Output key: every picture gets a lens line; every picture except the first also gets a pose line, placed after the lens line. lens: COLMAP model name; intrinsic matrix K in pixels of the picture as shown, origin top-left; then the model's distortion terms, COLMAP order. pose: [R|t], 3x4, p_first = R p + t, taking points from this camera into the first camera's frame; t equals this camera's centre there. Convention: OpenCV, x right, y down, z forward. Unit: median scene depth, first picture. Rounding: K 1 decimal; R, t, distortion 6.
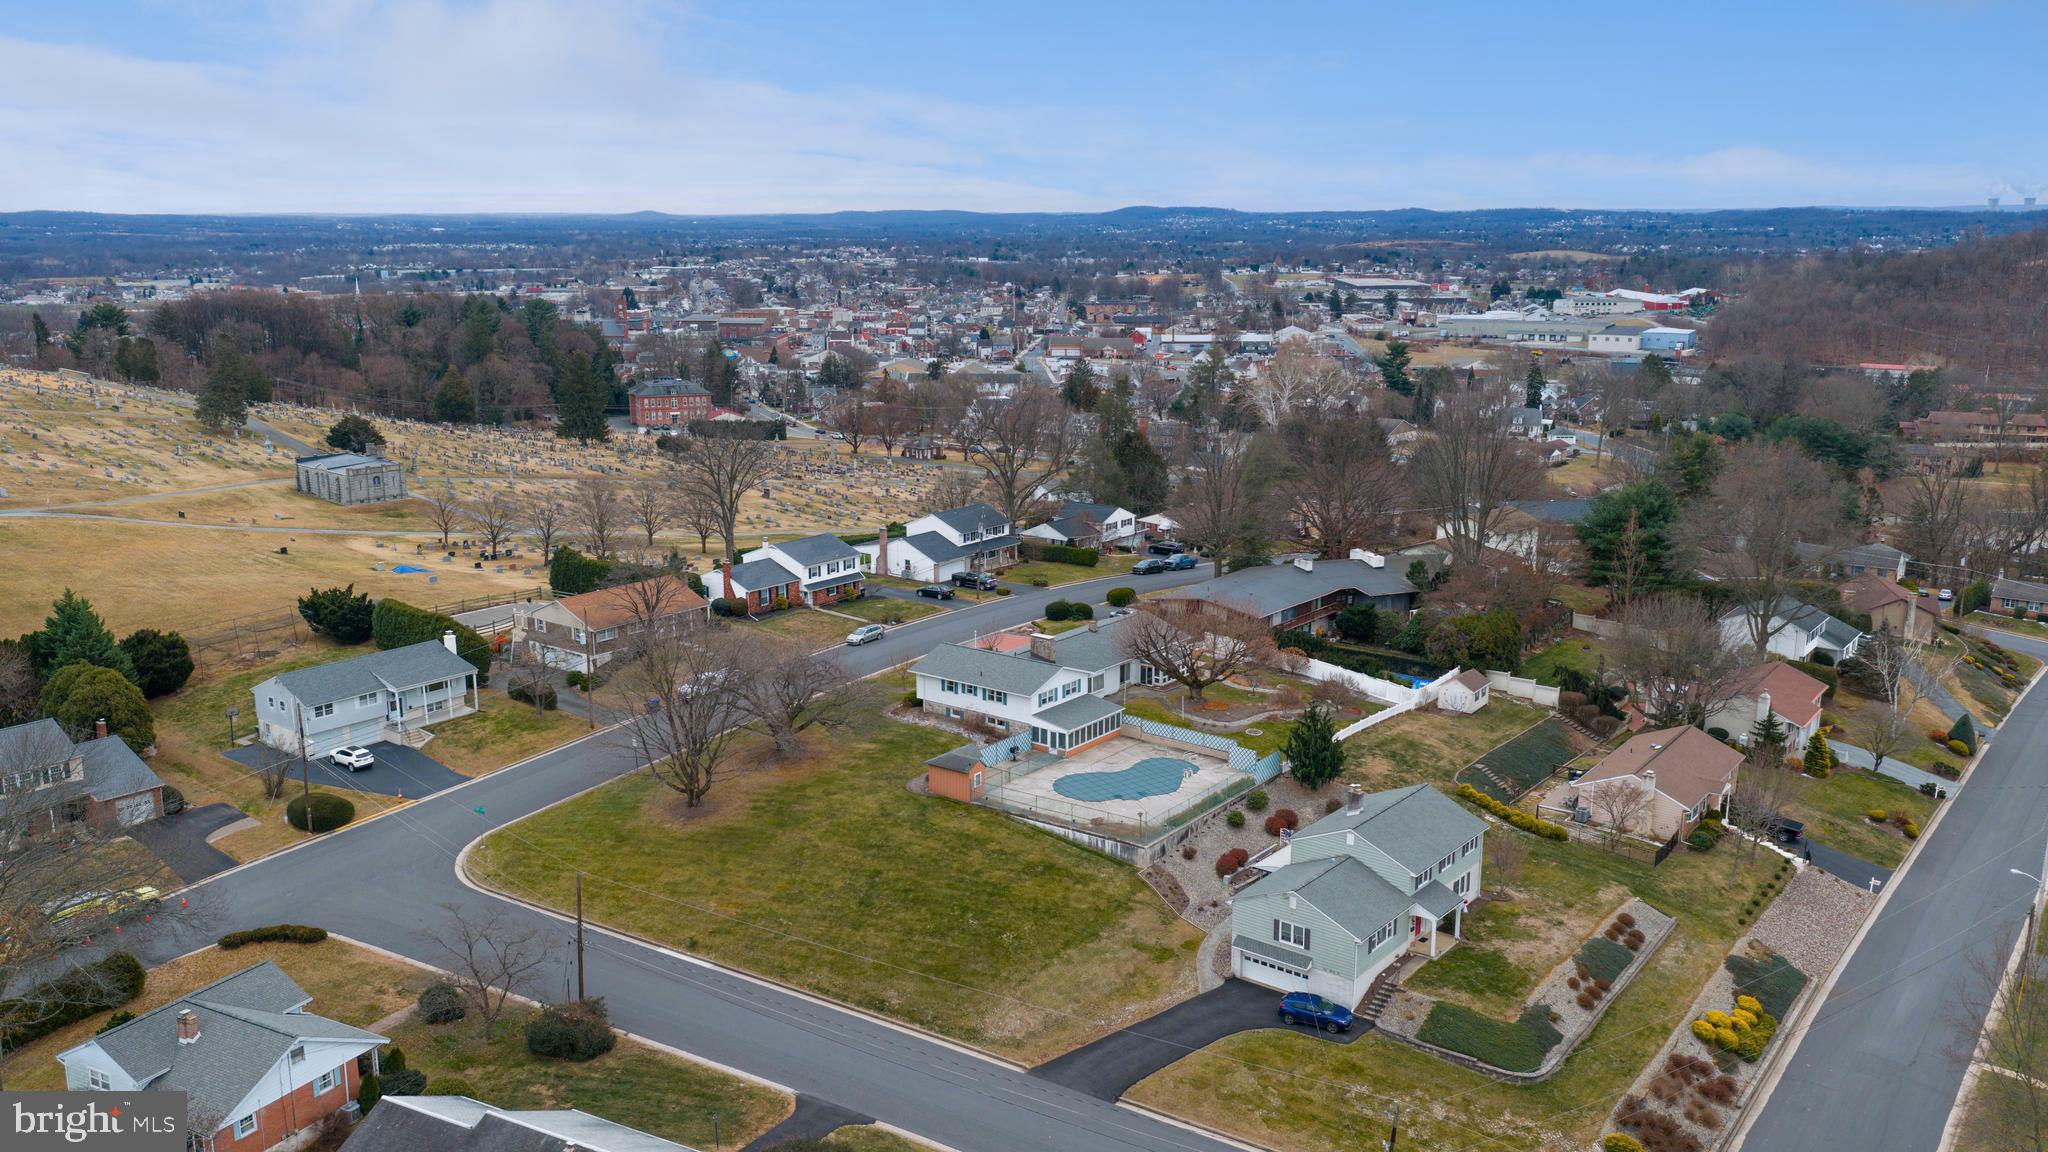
lens RADIAL K [[1658.6, 0, 1029.0], [0, 1658.6, 576.2], [0, 0, 1]] dist [0.083006, -0.185409]
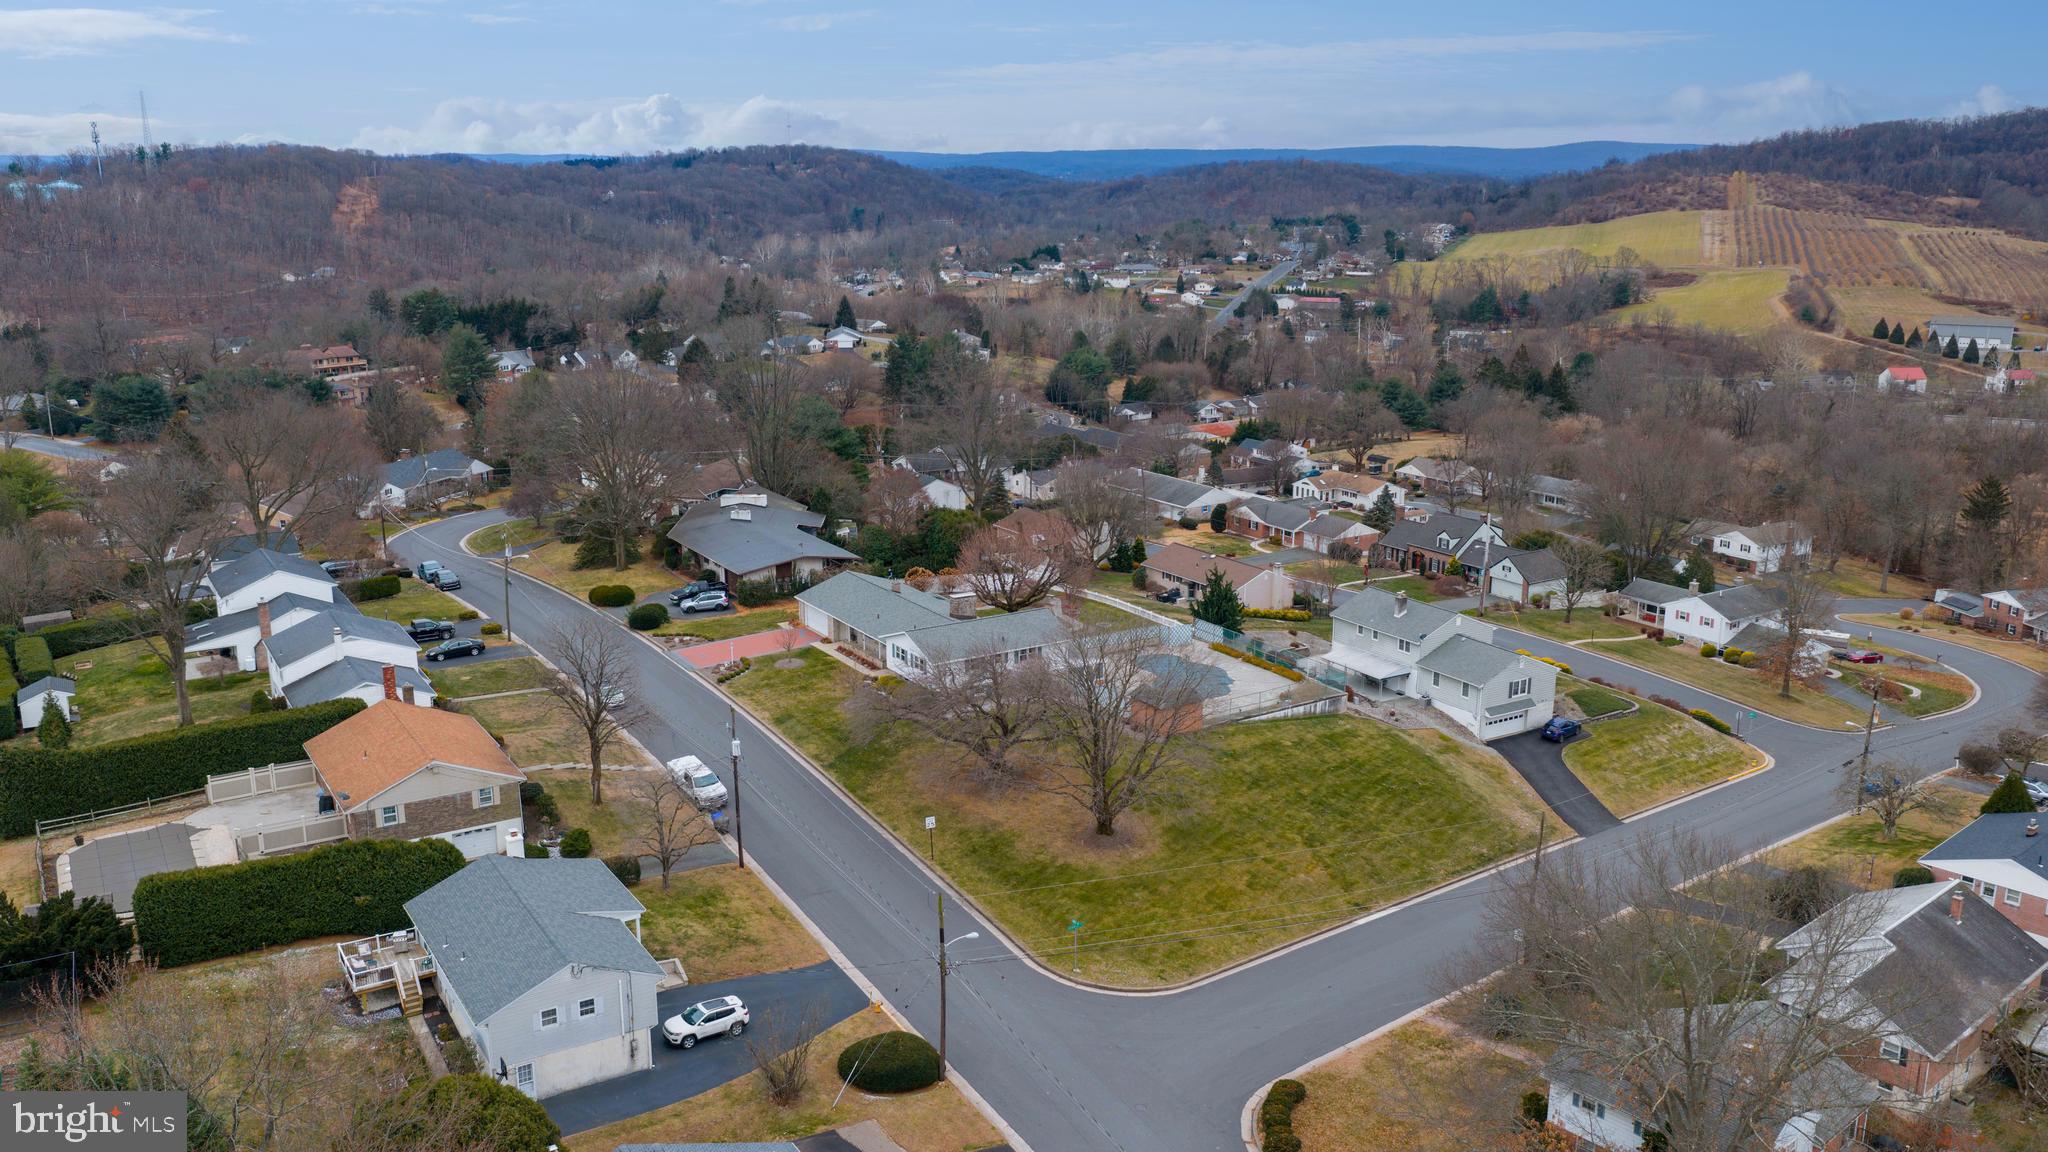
lens RADIAL K [[1654.4, 0, 1027.5], [0, 1654.4, 583.9], [0, 0, 1]] dist [0.104153, -0.267899]
pose [[0.348973, -0.230559, 0.908328, -0.865297], [0.204900, 0.964583, 0.166117, -0.124766], [-0.914458, 0.128146, 0.383855, 0.612897]]
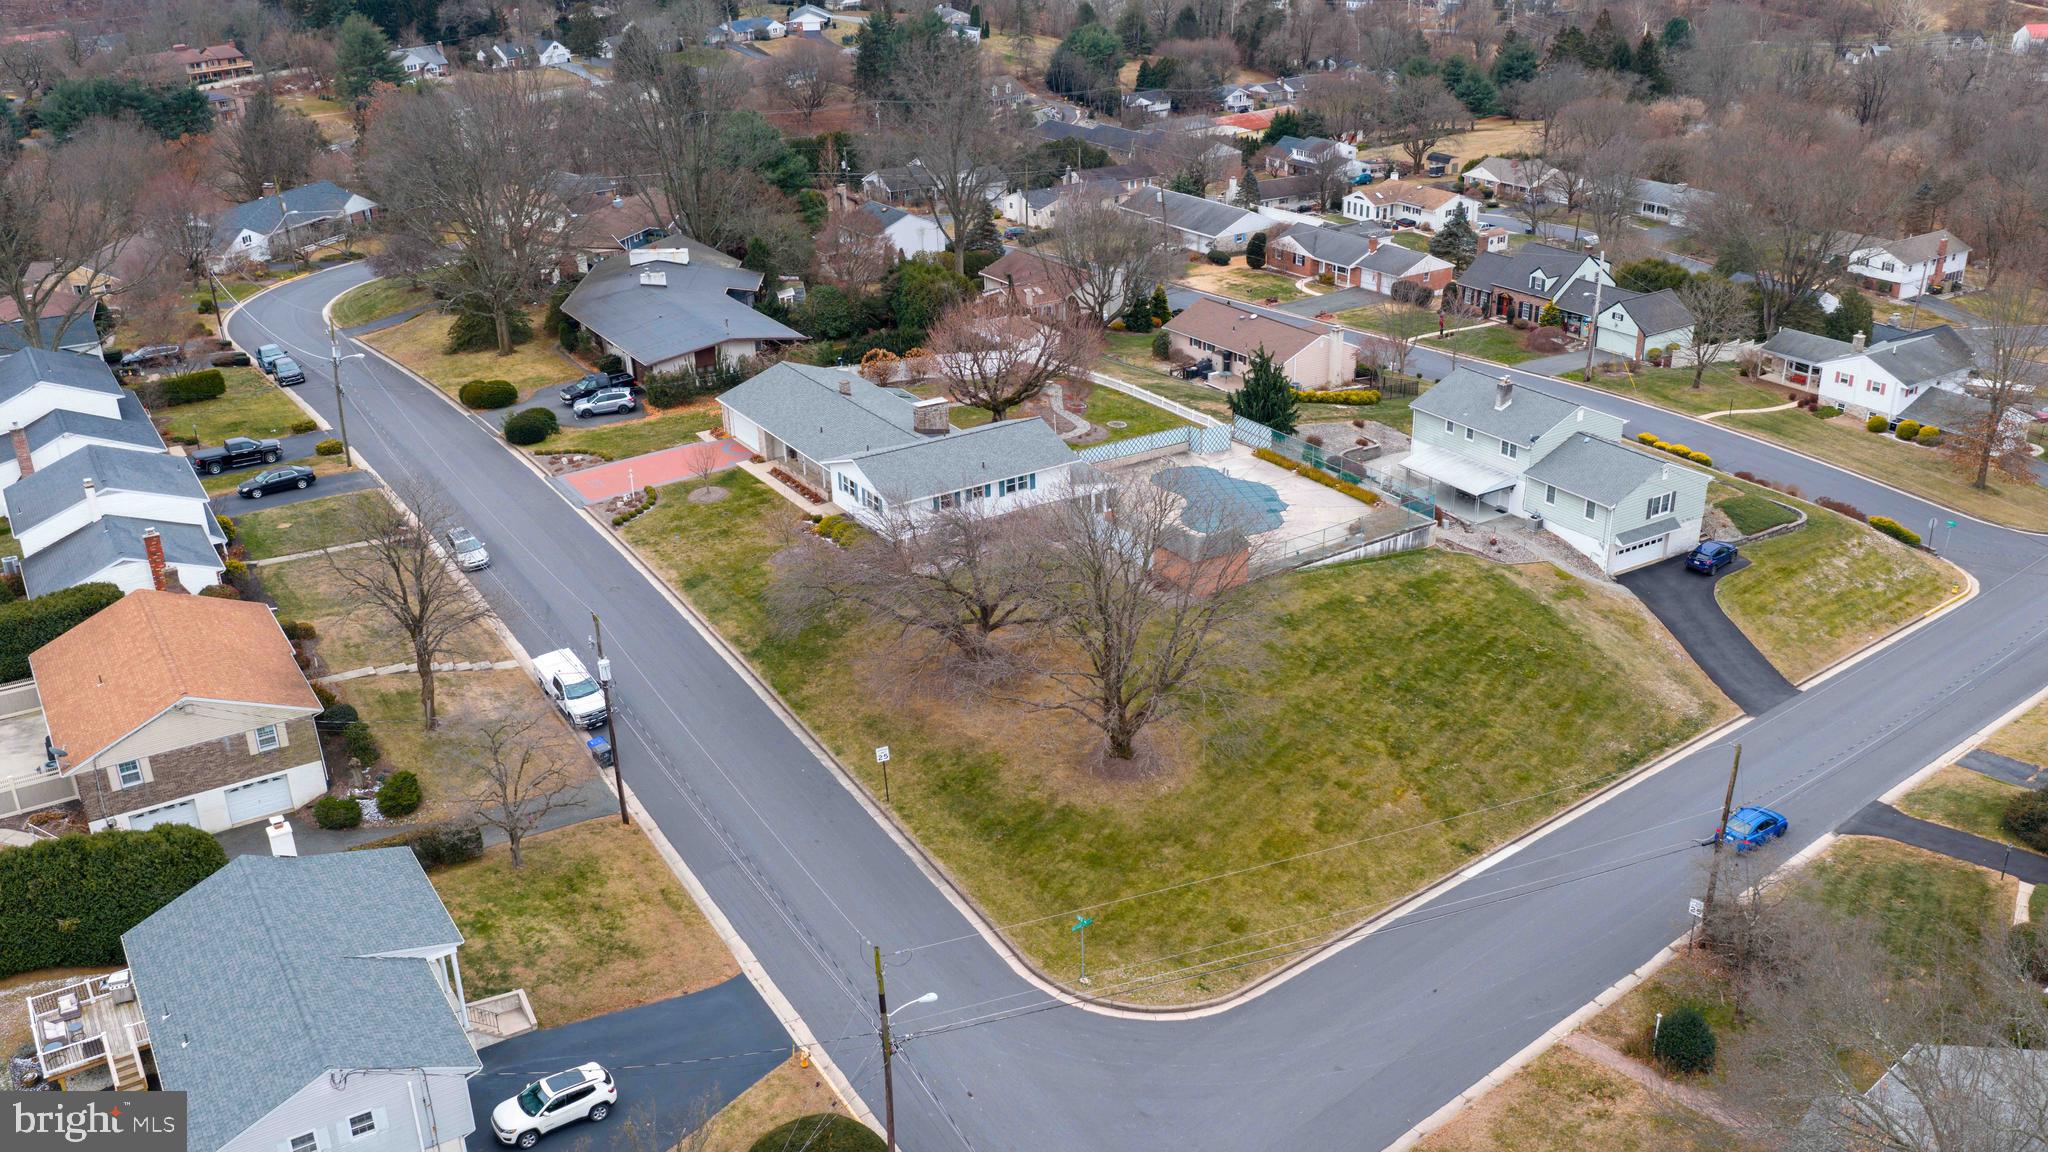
lens RADIAL K [[1775.5, 0, 1024.0], [0, 1775.5, 576.0], [0, 0, 1]] dist [0.062385, -0.118120]
pose [[0.349135, -0.381776, 0.855776, -0.688608], [0.227110, 0.920490, 0.317992, -0.135475], [-0.909135, 0.083333, 0.408080, 0.667479]]
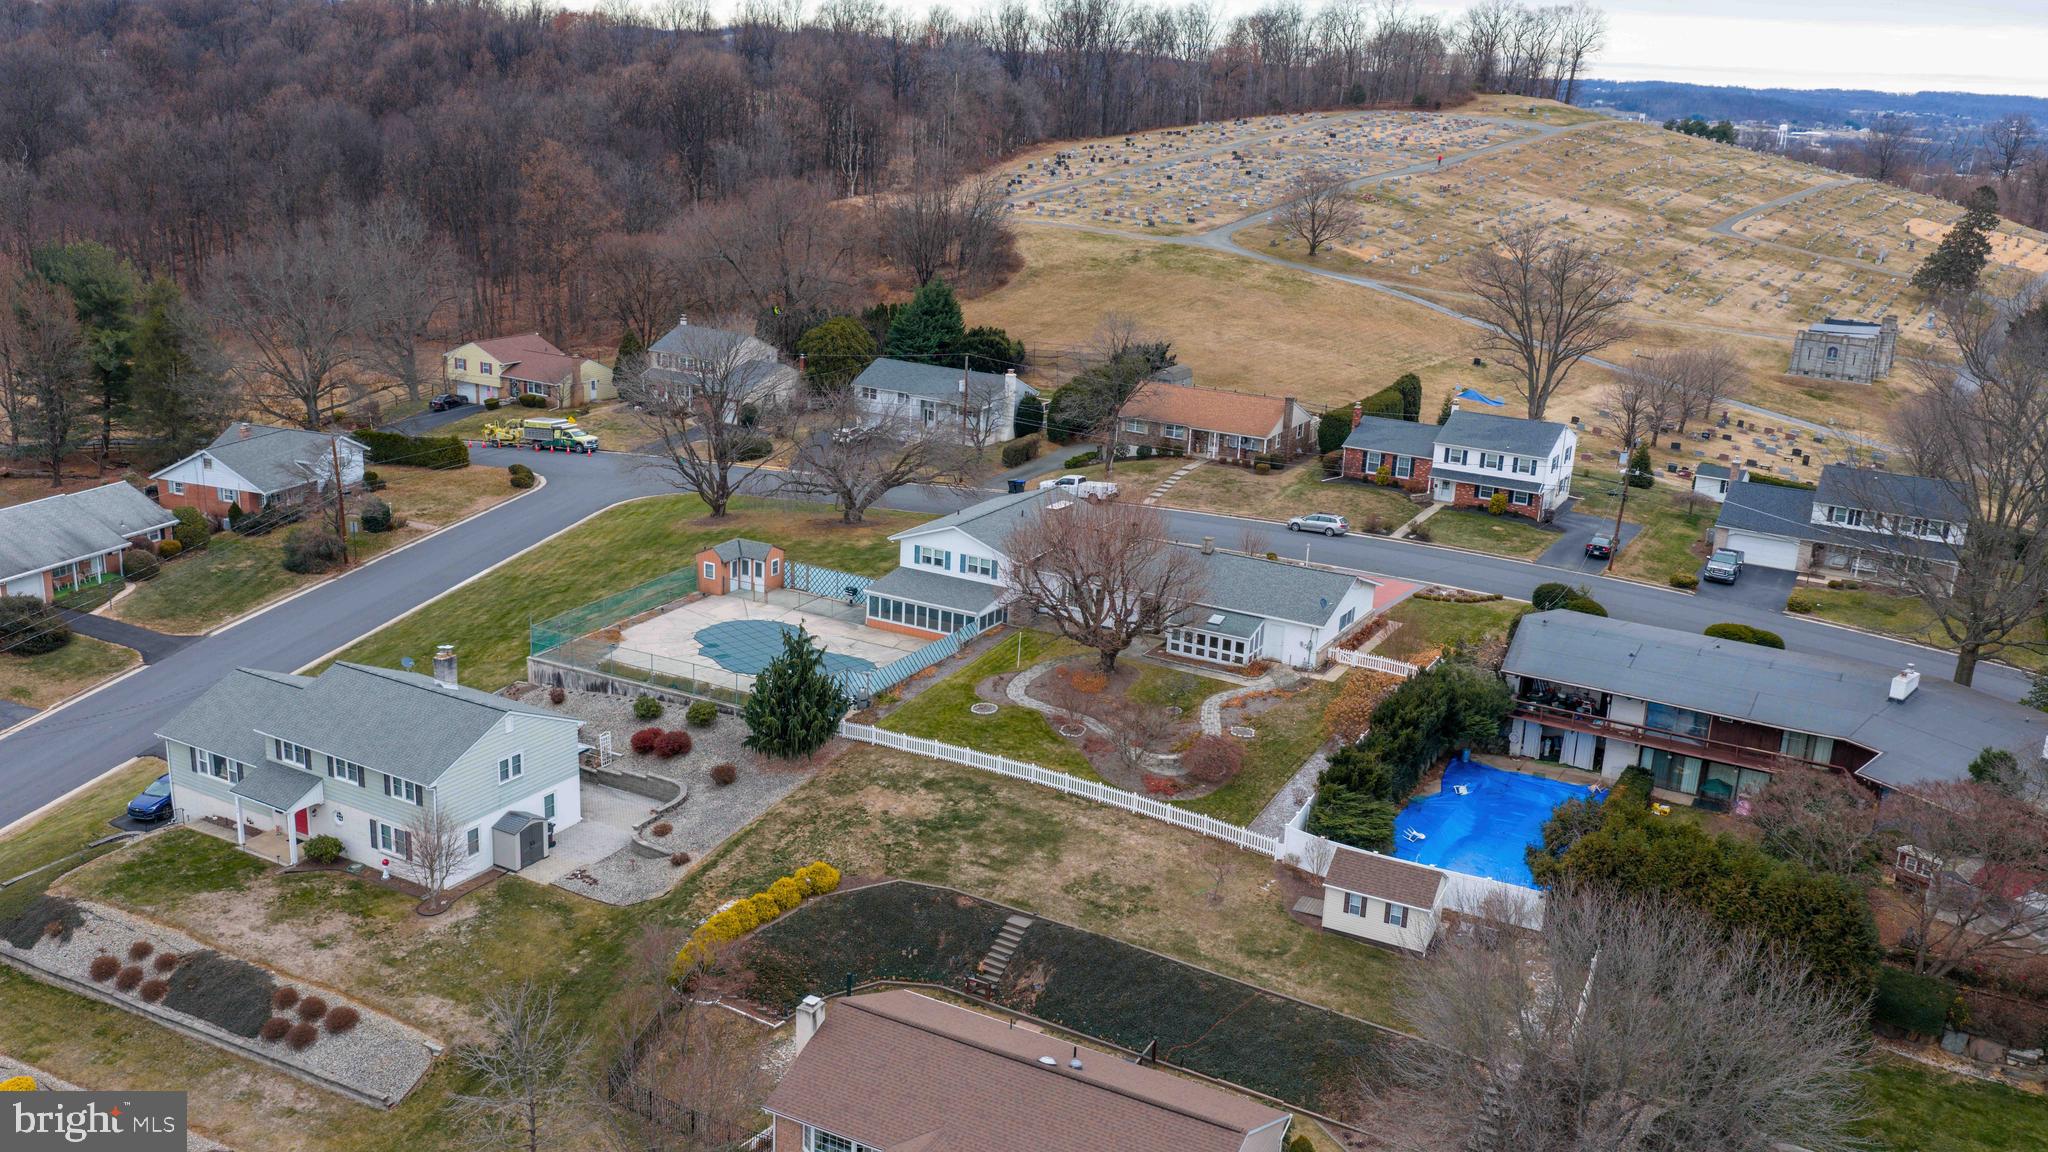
lens RADIAL K [[1775.5, 0, 1024.0], [0, 1775.5, 576.0], [0, 0, 1]] dist [0.062385, -0.118120]
pose [[0.153129, 0.283335, -0.946717, 0.745124], [-0.256439, 0.936590, 0.238826, -0.114402], [0.954353, 0.206204, 0.216078, 0.849184]]
